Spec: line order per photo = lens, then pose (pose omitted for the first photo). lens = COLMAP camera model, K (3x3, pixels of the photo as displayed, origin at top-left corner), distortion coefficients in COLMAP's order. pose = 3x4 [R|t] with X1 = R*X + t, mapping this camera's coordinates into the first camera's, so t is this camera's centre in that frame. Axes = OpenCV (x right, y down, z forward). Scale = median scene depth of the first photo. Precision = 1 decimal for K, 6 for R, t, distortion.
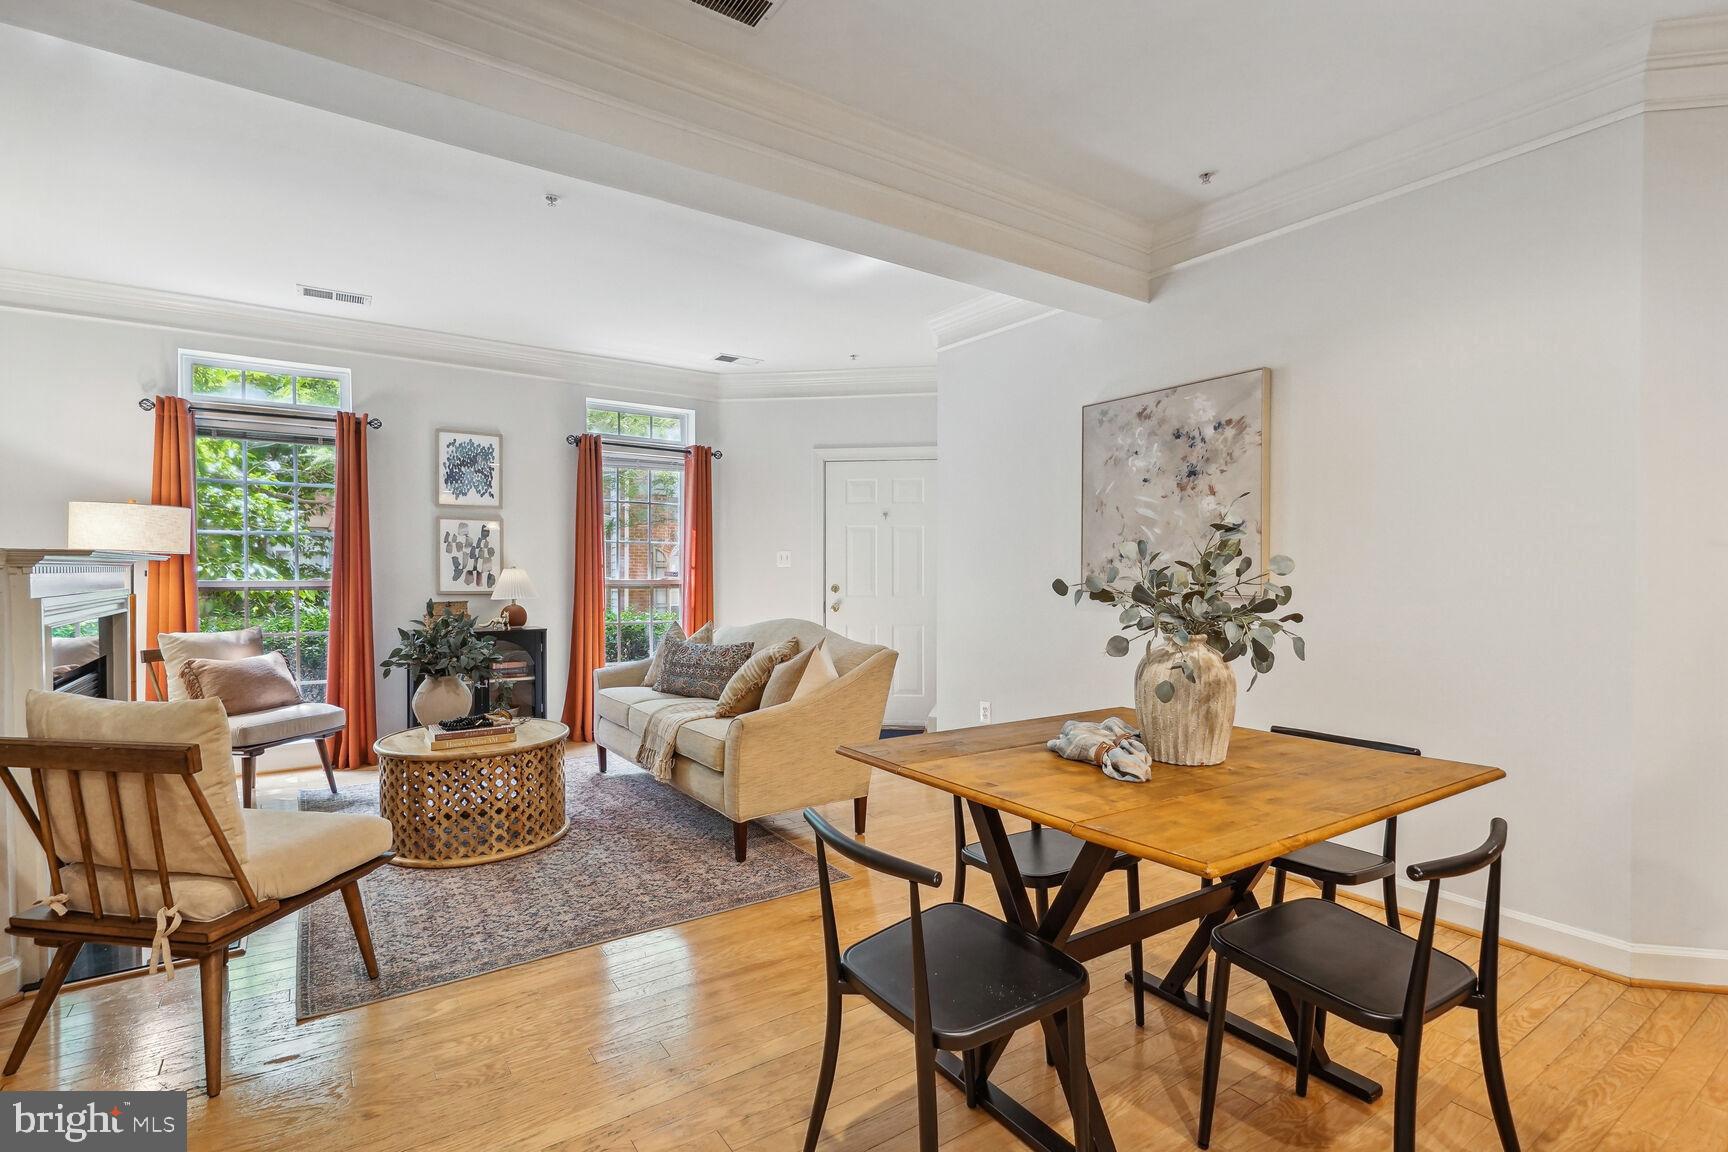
lens RADIAL K [[806.6, 0, 851.1], [0, 806.6, 578.5], [0, 0, 1]] dist [0.000966, 0.001890]
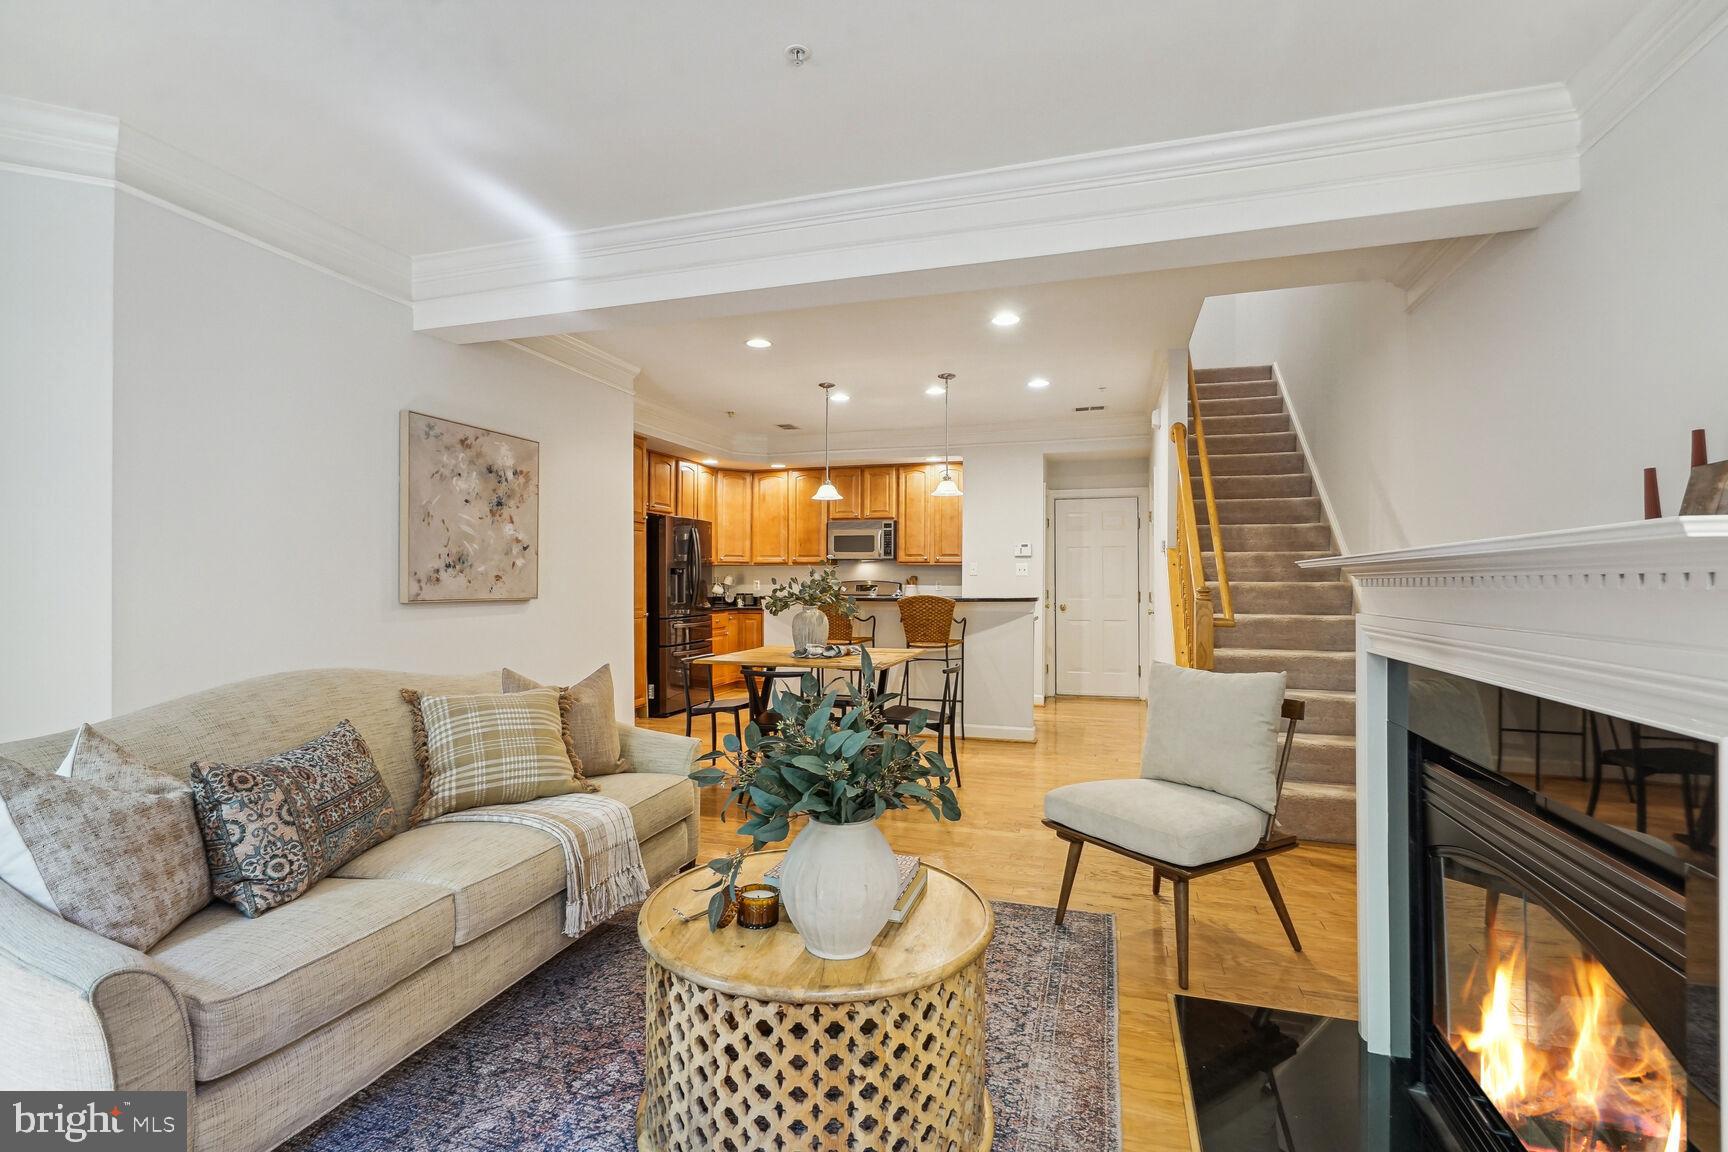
lens RADIAL K [[806.6, 0, 840.0], [0, 806.6, 573.9], [0, 0, 1]] dist [0.000966, 0.001890]
pose [[-0.615432, 0.001796, 0.788188, -0.751677], [0.000601, 0.999998, -0.001810, -0.014021], [-0.788190, -0.000641, -0.615432, 1.120484]]
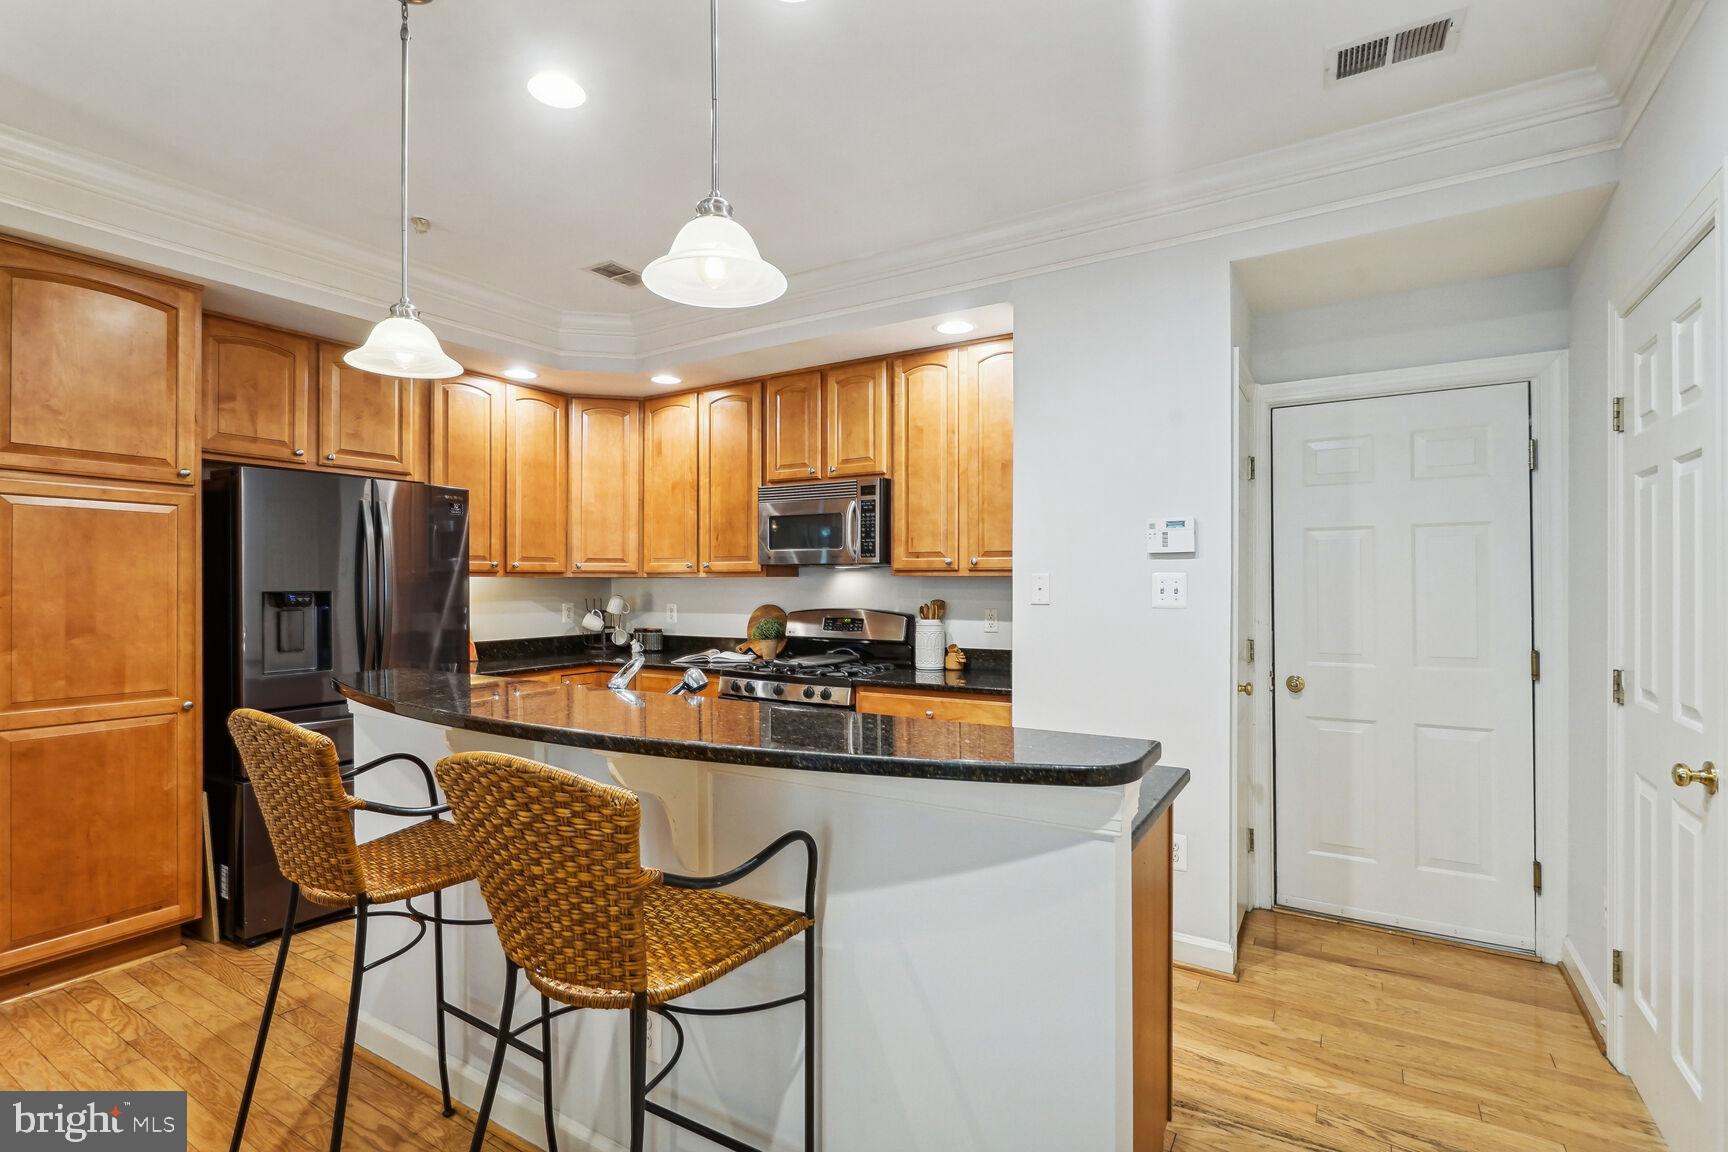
lens RADIAL K [[806.6, 0, 844.8], [0, 806.6, 576.6], [0, 0, 1]] dist [0.000966, 0.001890]
pose [[-0.408454, 0.002744, 0.912775, -0.054884], [0.006283, 0.999980, -0.000195, -0.040268], [-0.912757, 0.005656, -0.408463, 0.175560]]
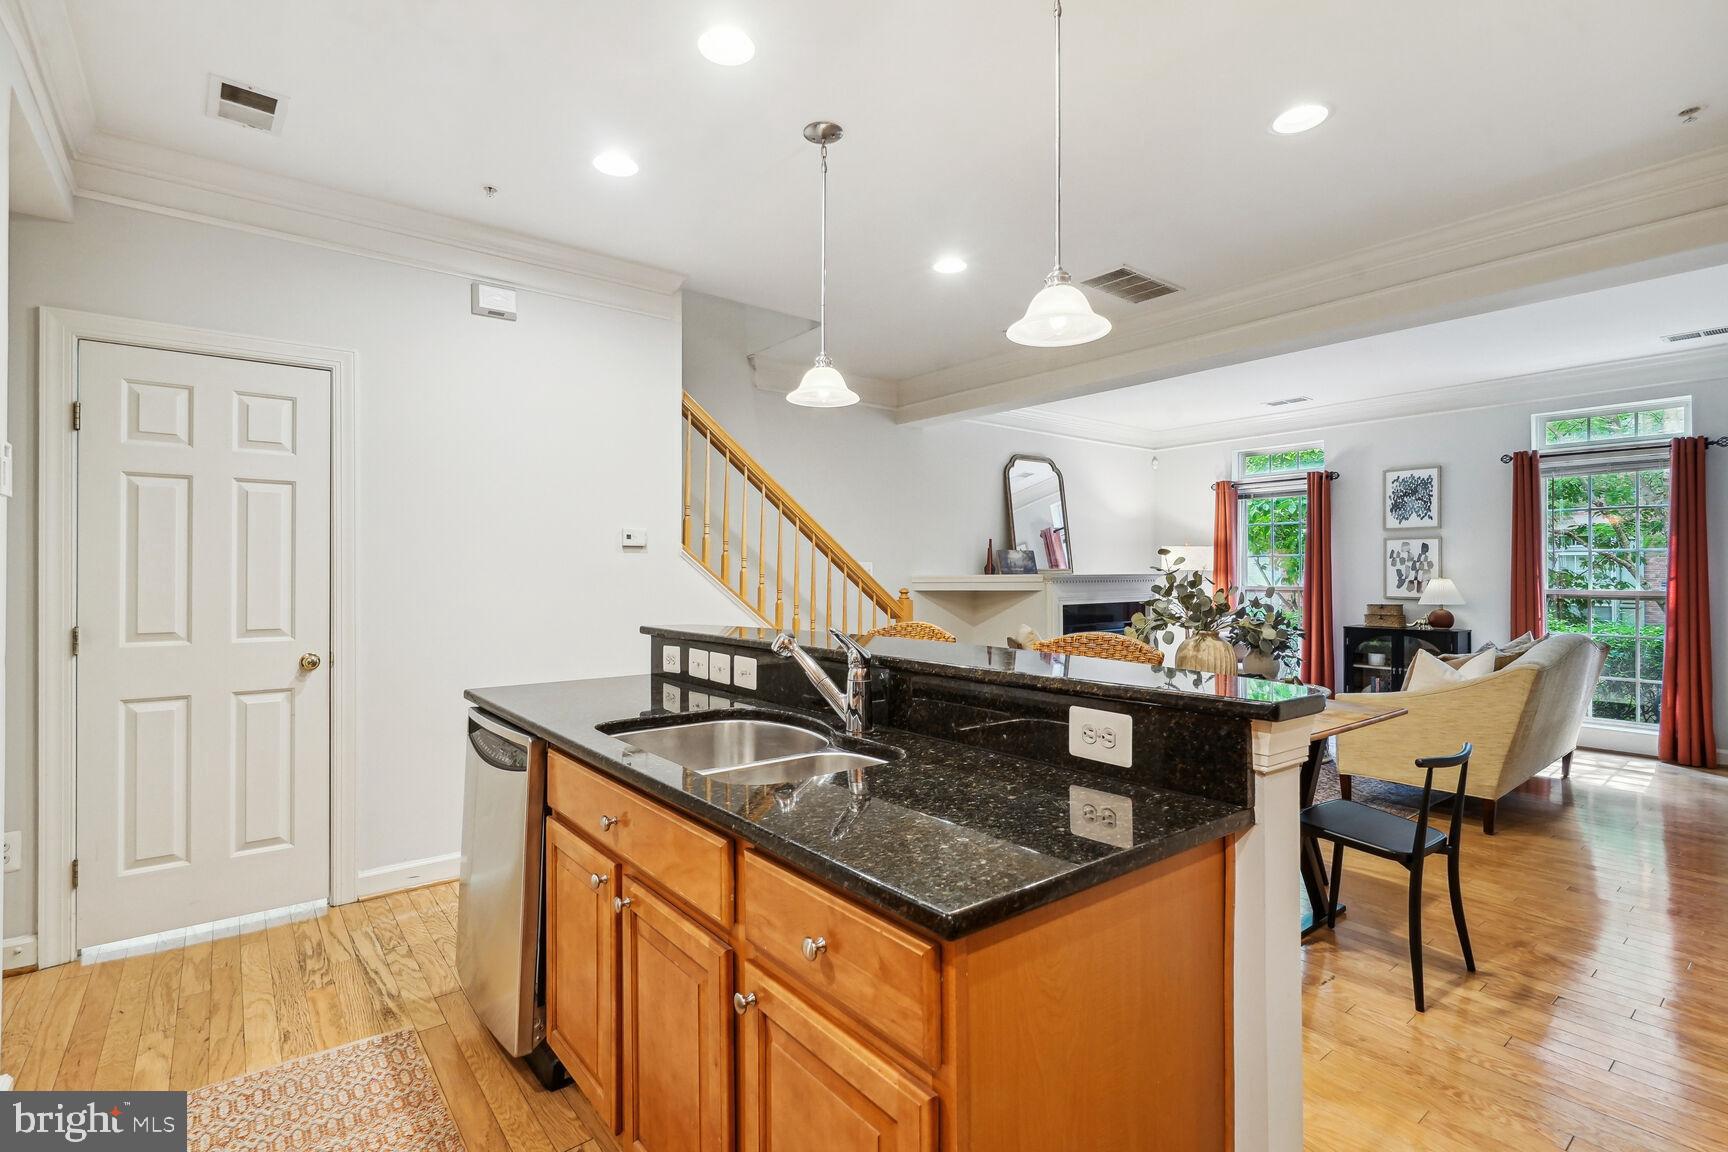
lens RADIAL K [[806.6, 0, 853.4], [0, 806.6, 569.0], [0, 0, 1]] dist [0.000966, 0.001890]
pose [[0.077916, -0.003770, -0.996953, 0.897309], [-0.003939, 0.999984, -0.004090, -0.023916], [0.996952, 0.004246, 0.077900, 0.065367]]
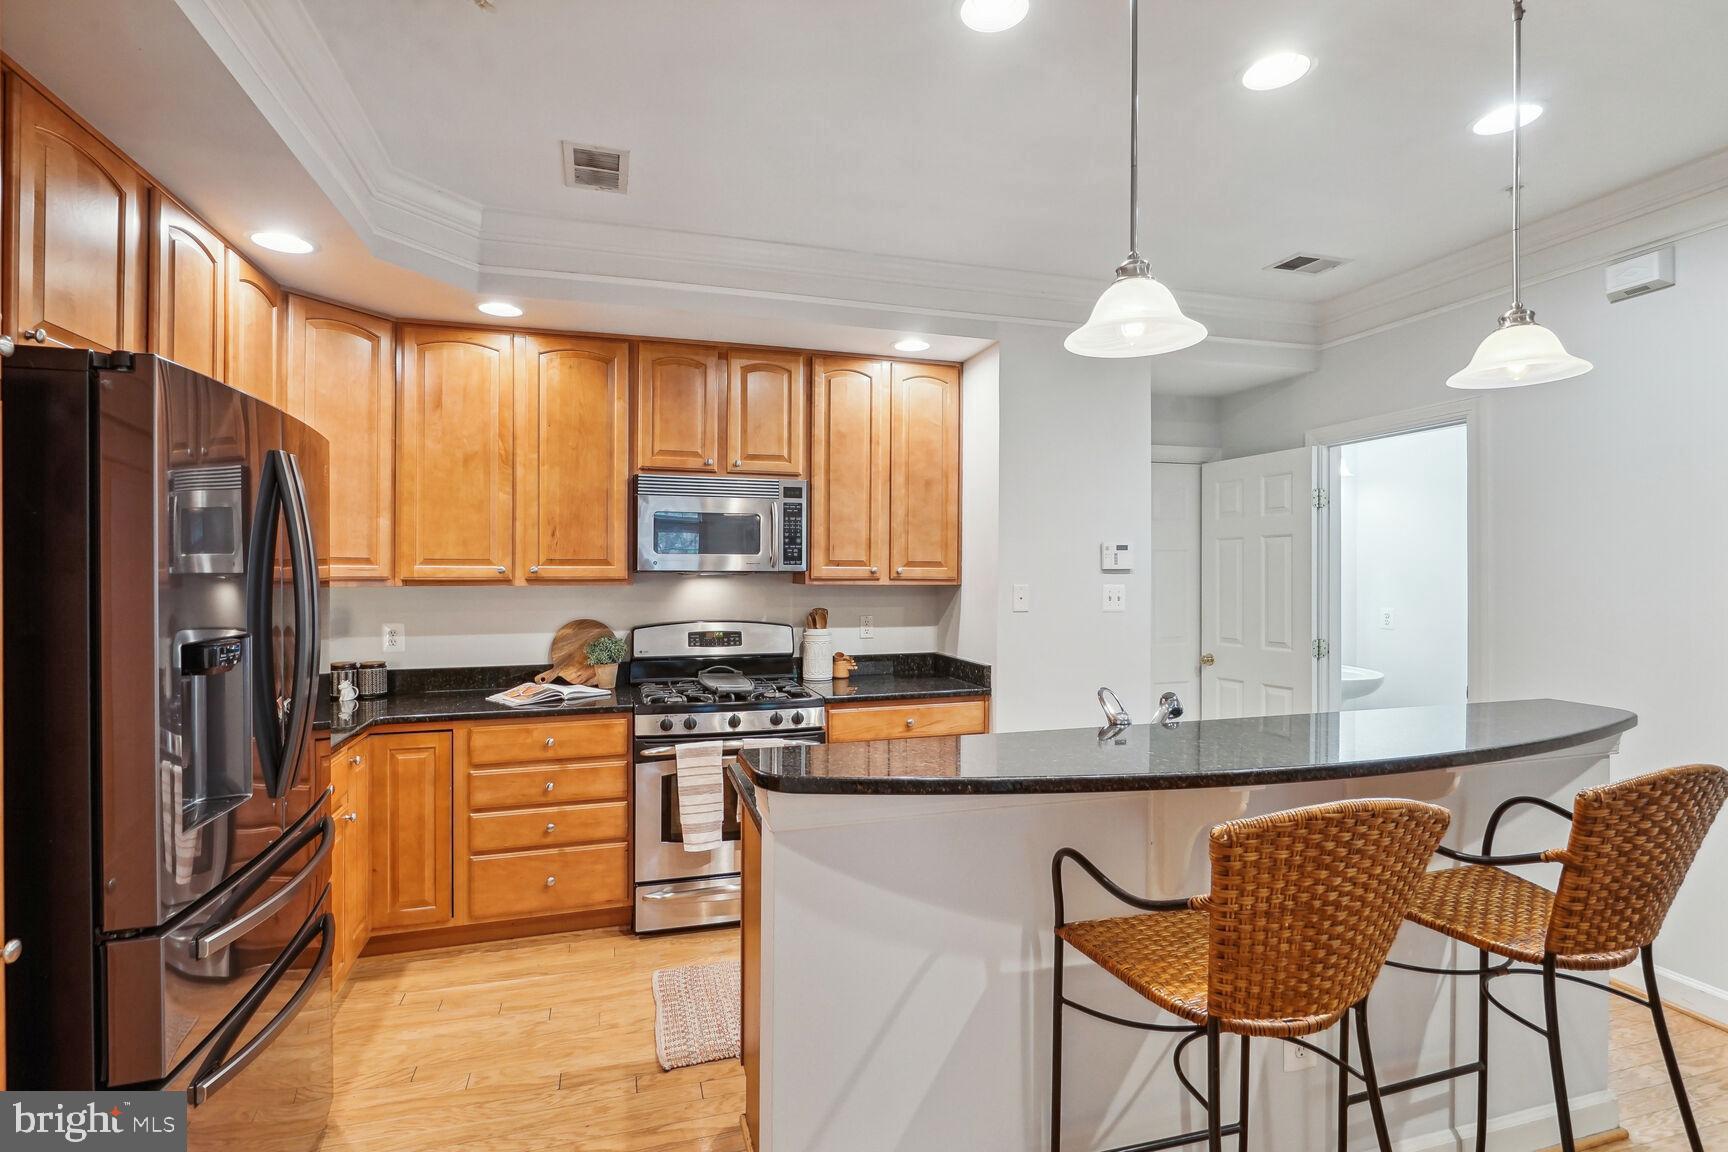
lens RADIAL K [[806.6, 0, 834.8], [0, 806.6, 571.0], [0, 0, 1]] dist [0.000966, 0.001890]
pose [[-0.952008, -0.003043, 0.306059, 0.475024], [-0.001564, 0.999986, 0.005078, -0.060447], [-0.306070, 0.004356, -0.951999, 0.573429]]
